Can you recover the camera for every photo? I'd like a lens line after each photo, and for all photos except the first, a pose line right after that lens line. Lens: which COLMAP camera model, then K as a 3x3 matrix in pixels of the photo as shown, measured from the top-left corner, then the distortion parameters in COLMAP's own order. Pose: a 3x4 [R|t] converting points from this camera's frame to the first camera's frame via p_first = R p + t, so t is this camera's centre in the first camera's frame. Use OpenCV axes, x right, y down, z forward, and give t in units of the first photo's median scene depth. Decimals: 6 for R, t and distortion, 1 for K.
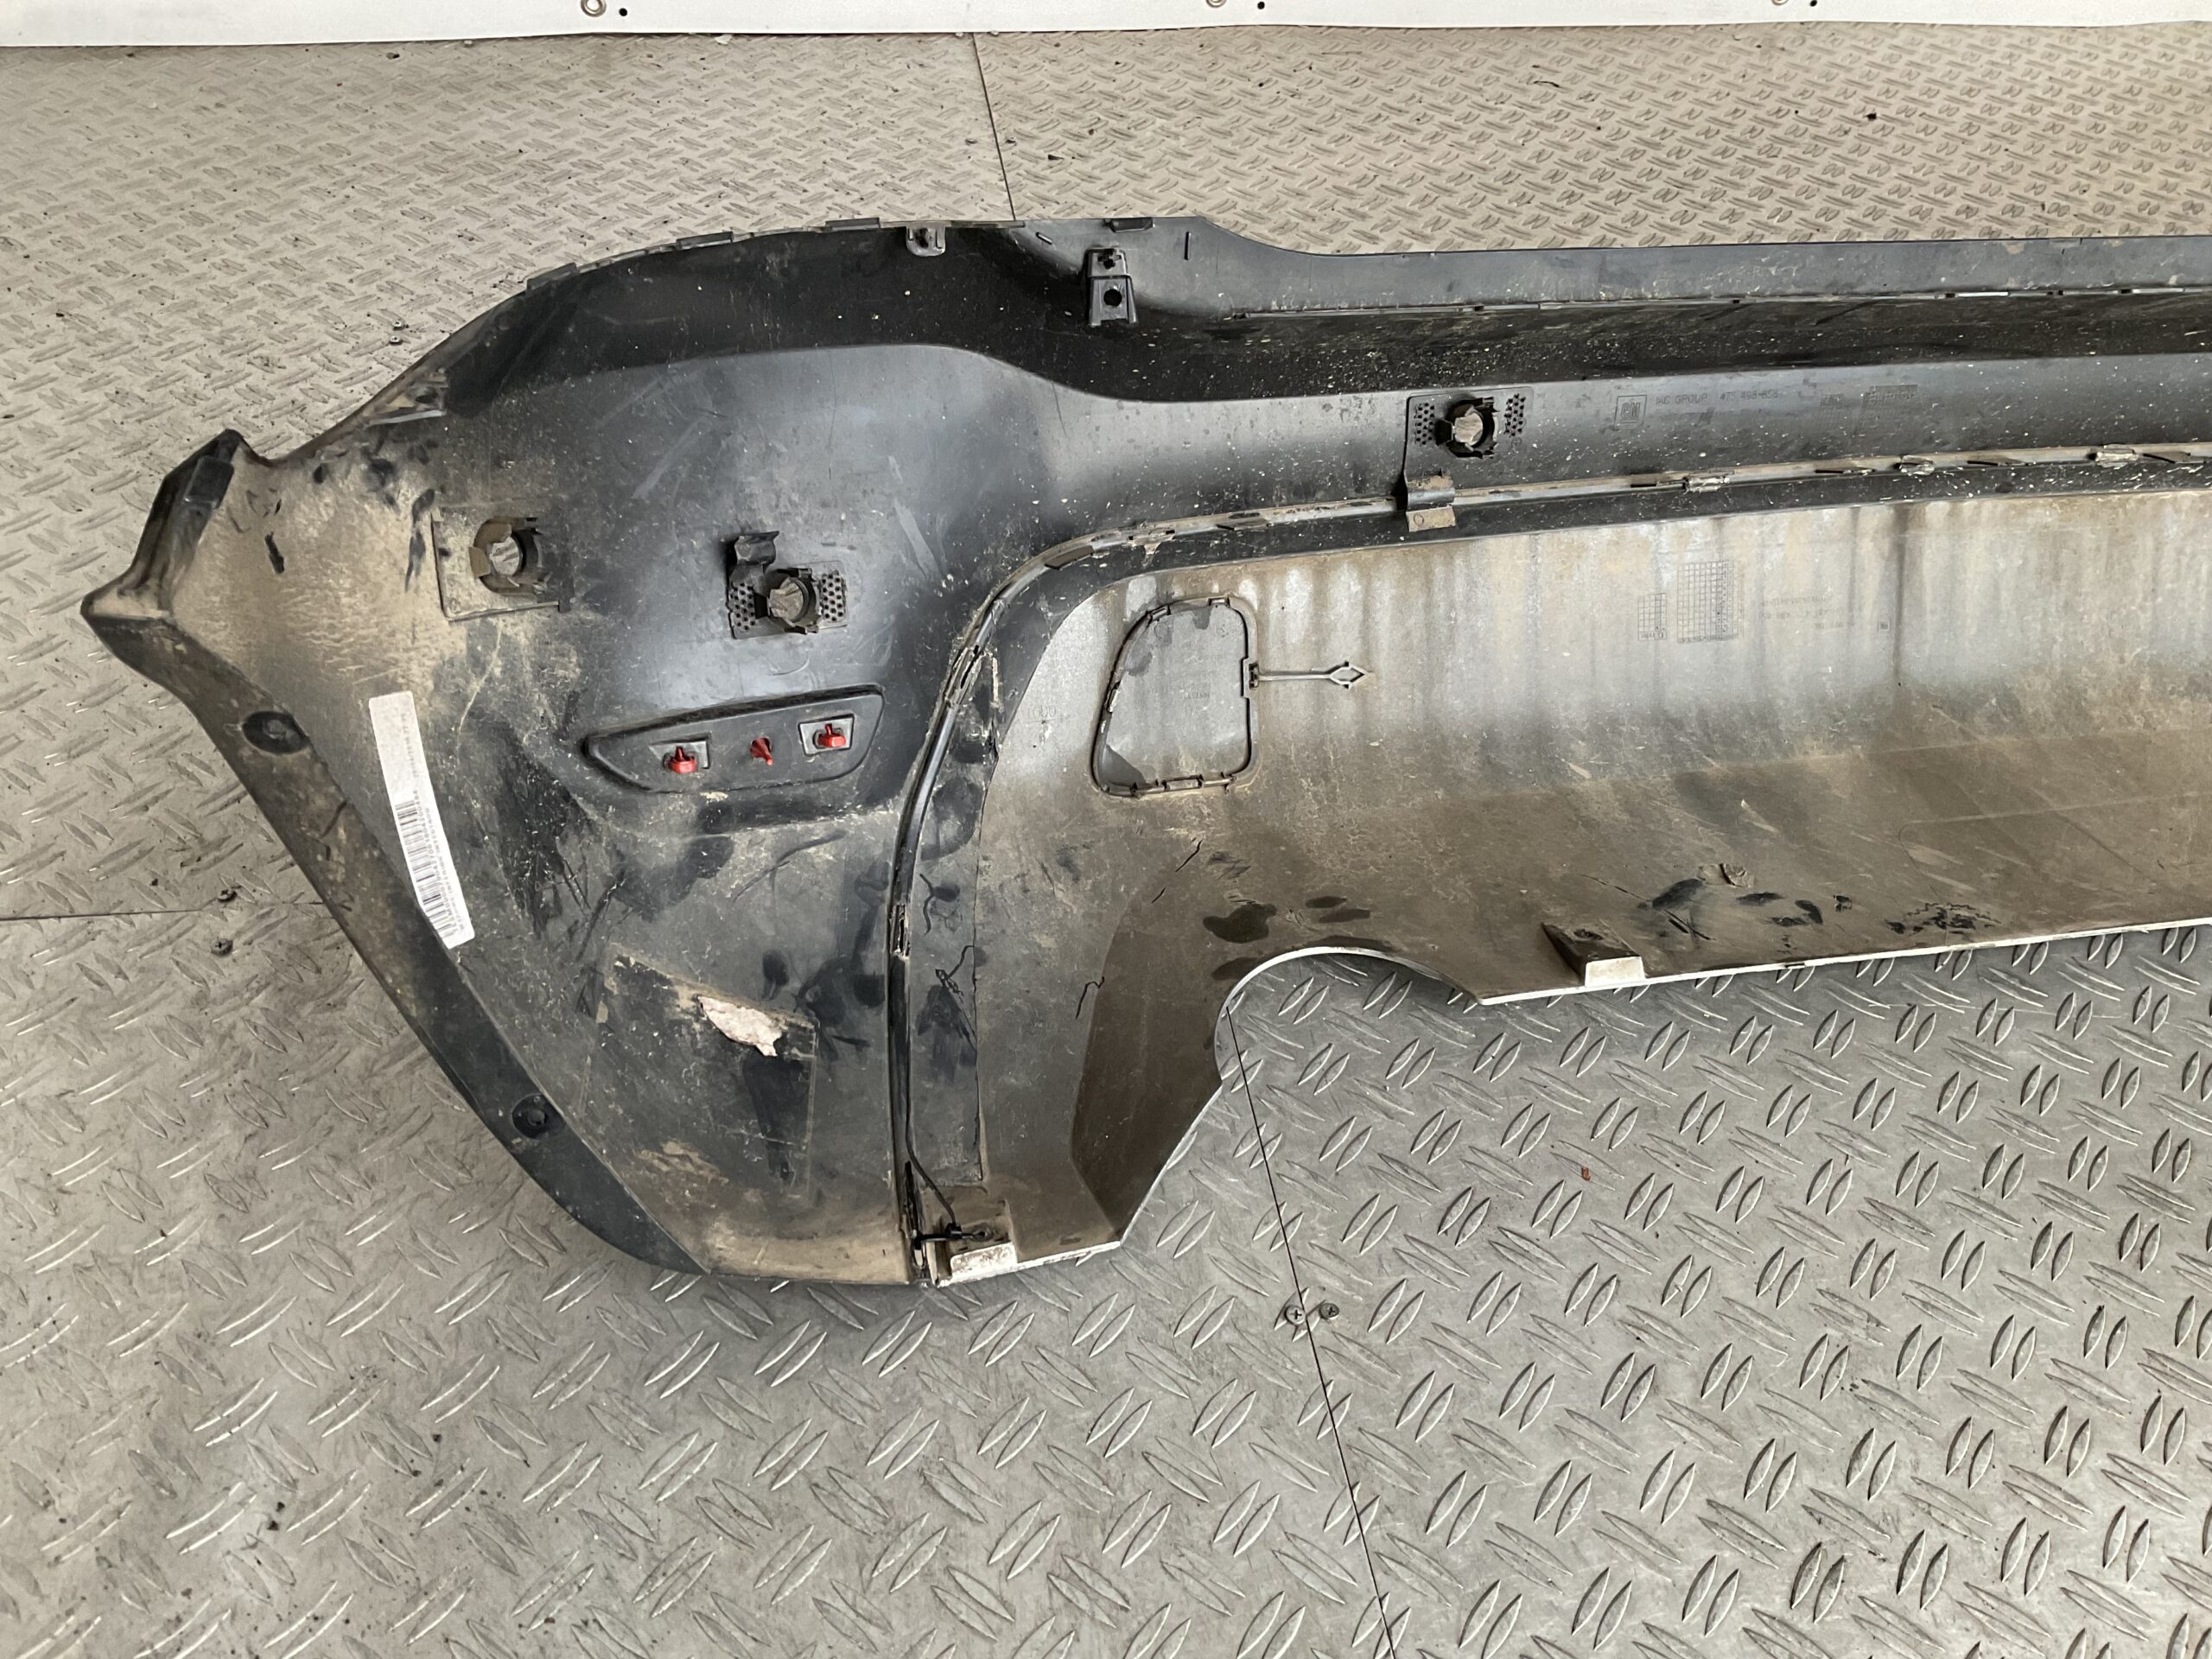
lens RADIAL K [[1865.8, 0, 1117.8], [0, 1865.8, 833.2], [0, 0, 1]] dist [0.042245, -0.081296]
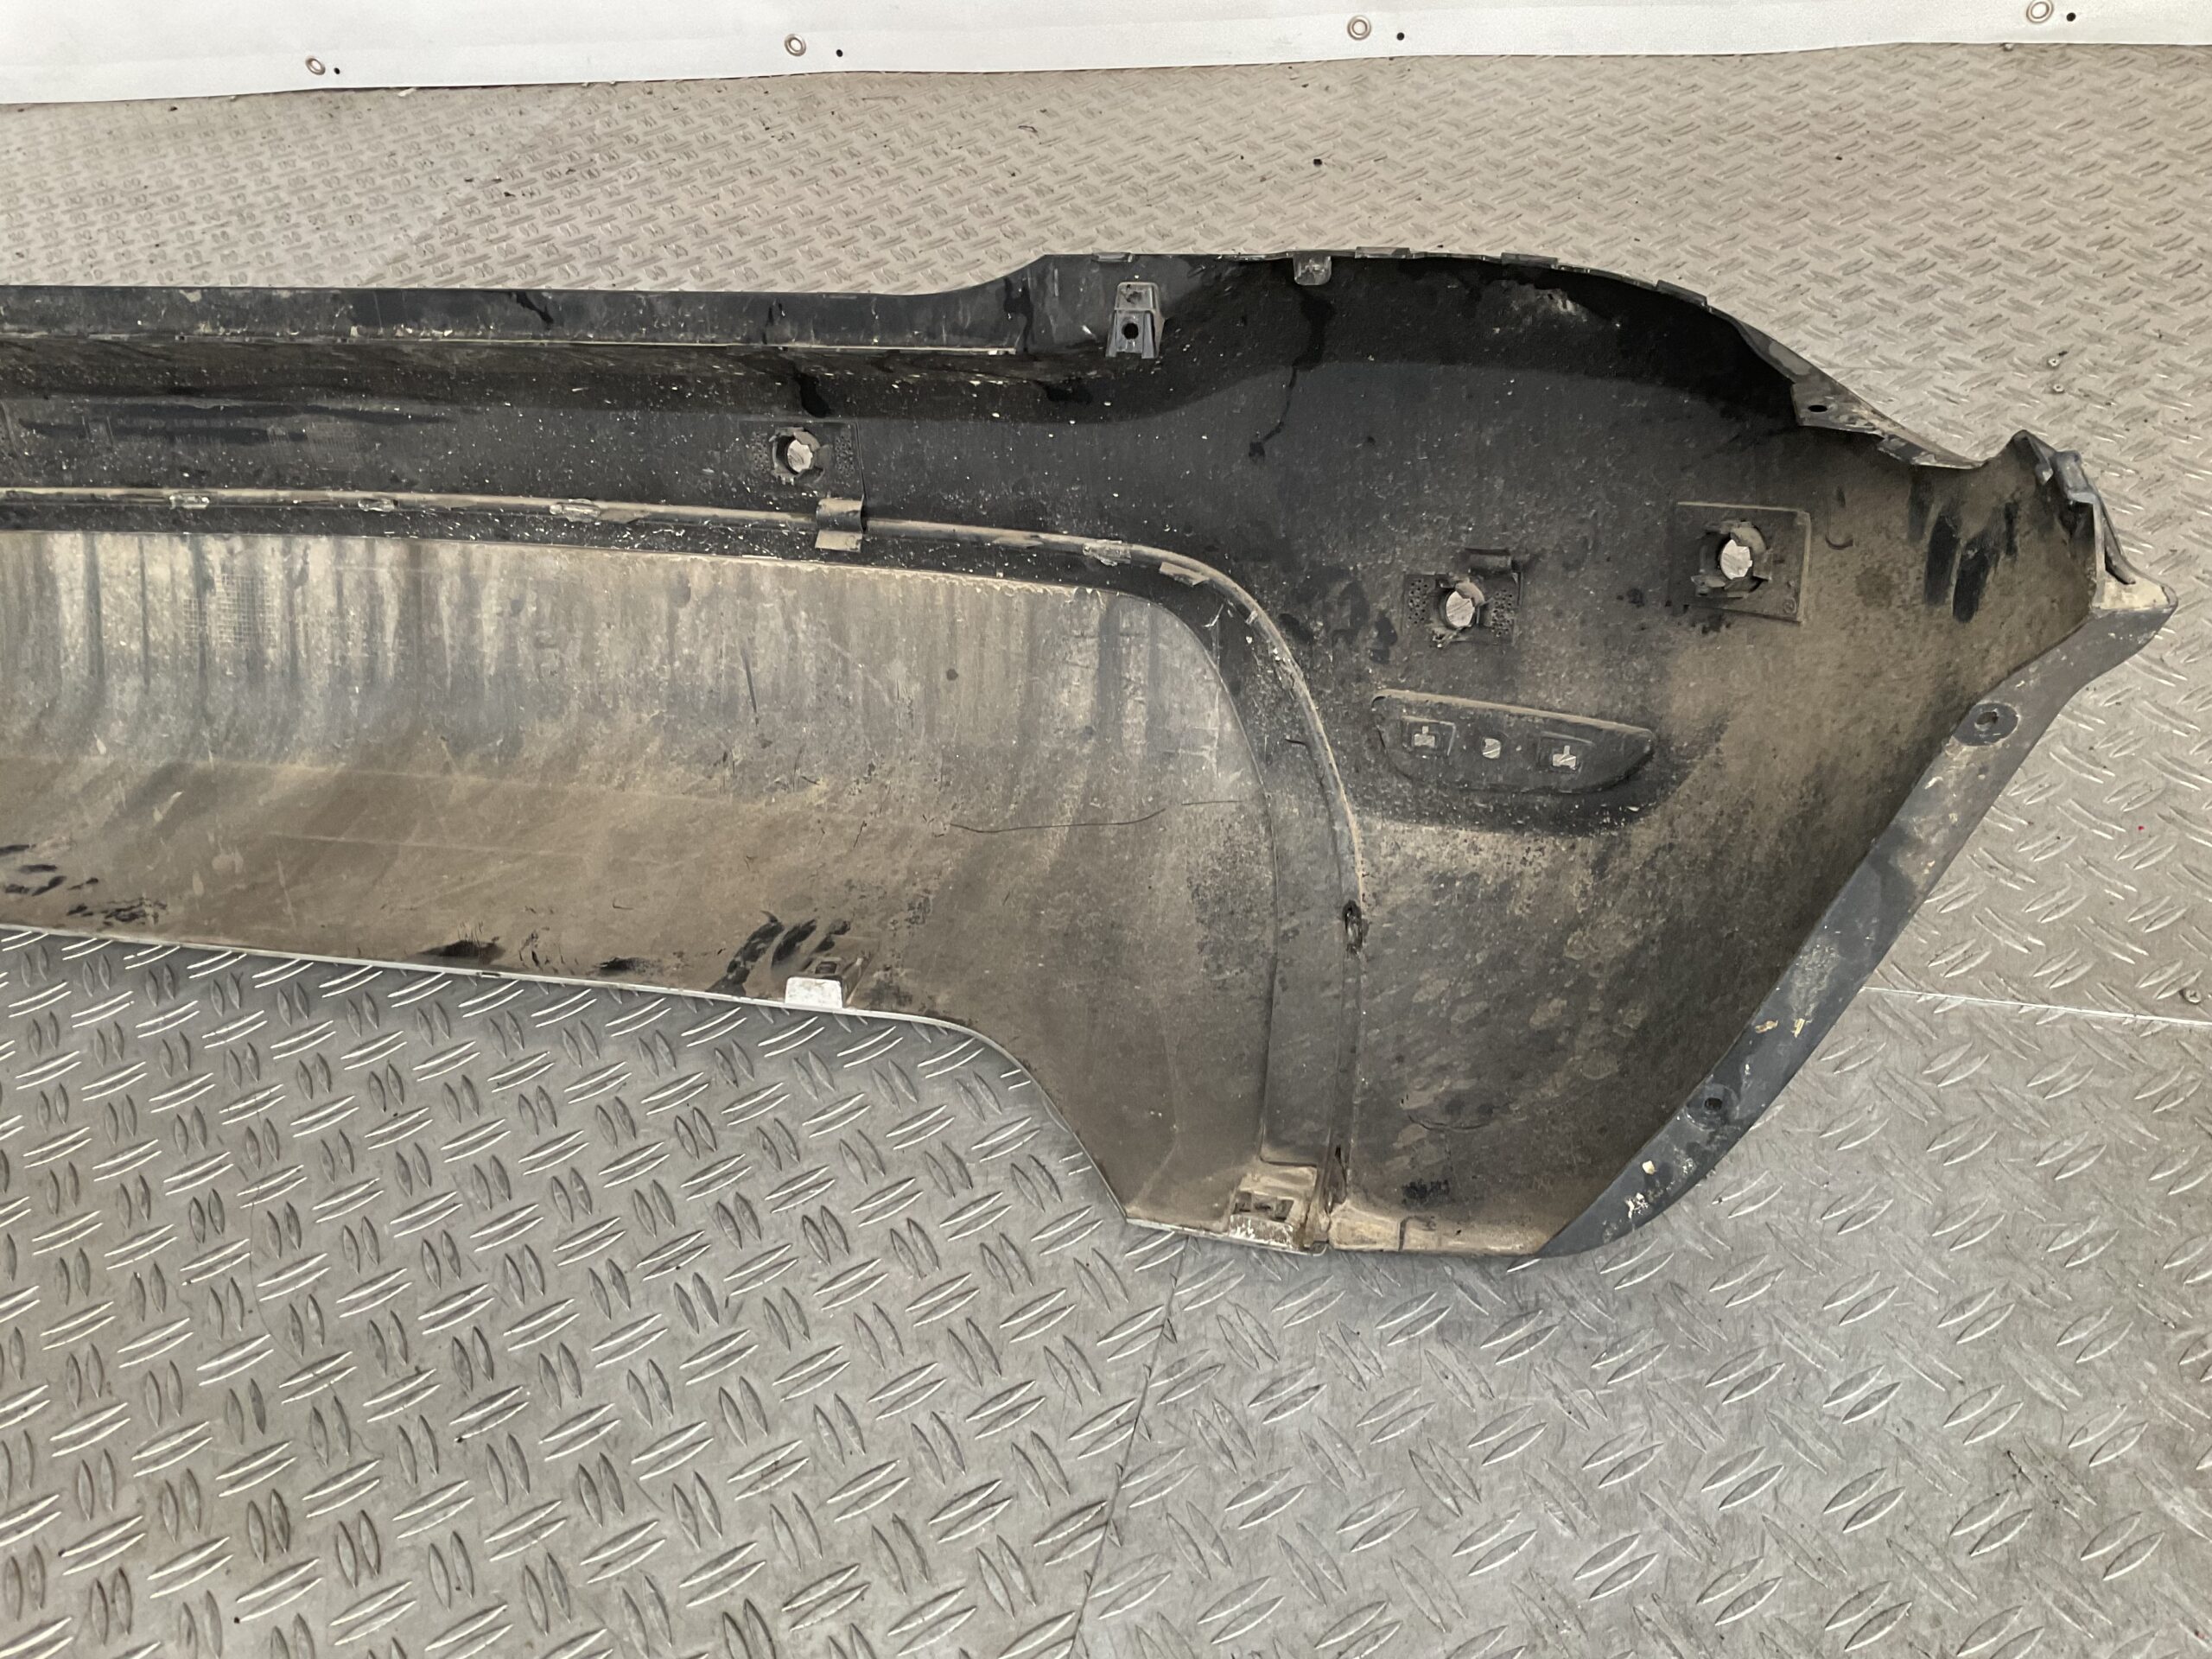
lens RADIAL K [[1865.8, 0, 1101.2], [0, 1865.8, 835.0], [0, 0, 1]] dist [0.042245, -0.081296]
pose [[0.904805, 0.148252, -0.399185, 1.531633], [-0.152551, 0.988069, 0.021180, -0.119035], [0.397562, 0.041732, 0.916626, 0.252055]]
